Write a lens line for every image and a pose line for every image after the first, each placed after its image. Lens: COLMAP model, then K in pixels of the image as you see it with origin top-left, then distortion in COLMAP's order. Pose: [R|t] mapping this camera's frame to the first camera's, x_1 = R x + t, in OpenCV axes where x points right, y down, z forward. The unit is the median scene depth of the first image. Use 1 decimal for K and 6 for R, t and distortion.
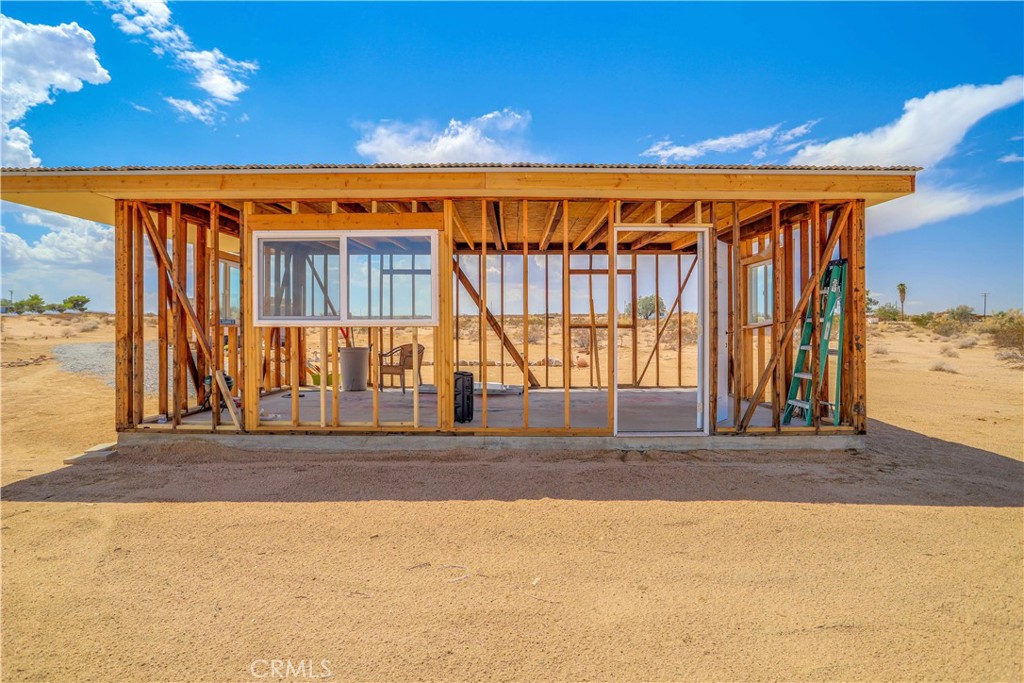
lens RADIAL K [[568.5, 0, 517.9], [0, 568.5, 335.2], [0, 0, 1]] dist [-0.042441, 0.007793]
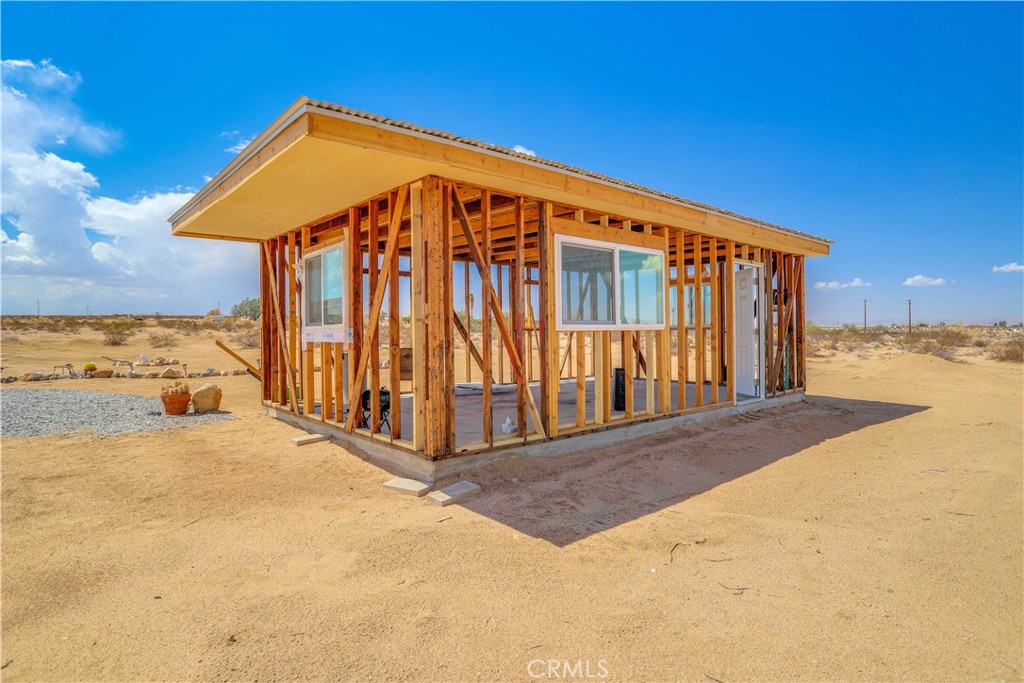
lens RADIAL K [[546.5, 0, 516.3], [0, 546.5, 337.4], [0, 0, 1]] dist [-0.044949, 0.000136]
pose [[0.762333, -0.014045, 0.647032, -1.140208], [0.013247, 0.999894, 0.006097, -0.010648], [-0.647049, 0.003923, 0.762438, 0.313660]]
